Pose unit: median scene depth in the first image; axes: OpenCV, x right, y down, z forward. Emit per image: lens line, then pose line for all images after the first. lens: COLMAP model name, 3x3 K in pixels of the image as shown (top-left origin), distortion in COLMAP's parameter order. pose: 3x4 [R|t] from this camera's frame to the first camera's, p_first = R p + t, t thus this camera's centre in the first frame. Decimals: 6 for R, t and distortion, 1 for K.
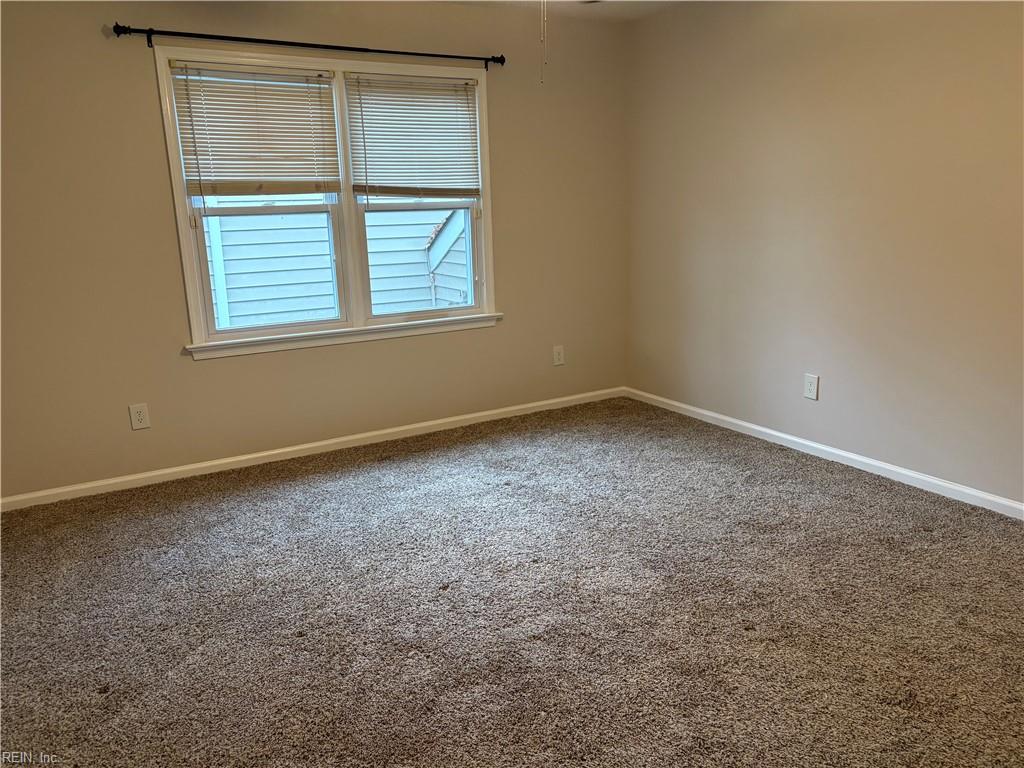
lens RADIAL K [[772.0, 0, 512.1], [0, 772.0, 387.2], [0, 0, 1]] dist [0.053003, -0.053934]
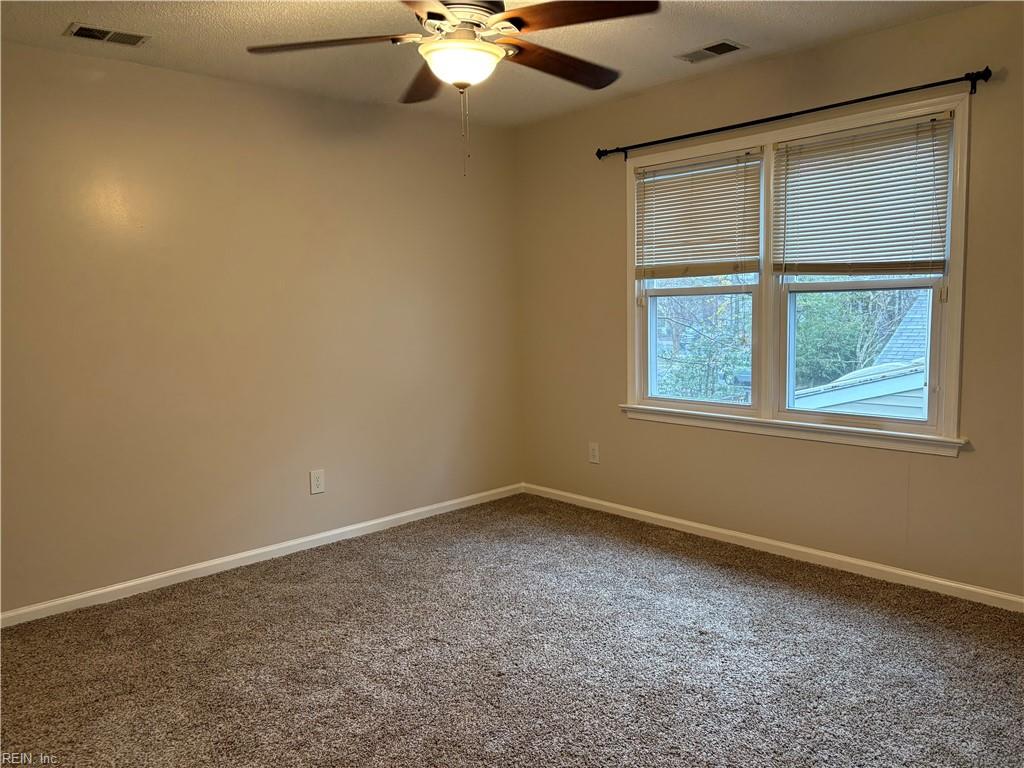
lens RADIAL K [[772.0, 0, 512.1], [0, 772.0, 387.2], [0, 0, 1]] dist [0.053003, -0.053934]
pose [[0.222761, 0.139301, -0.964869, 0.634505], [-0.193588, 0.976349, 0.096265, -0.150931], [0.955459, 0.165343, 0.244459, 0.521127]]
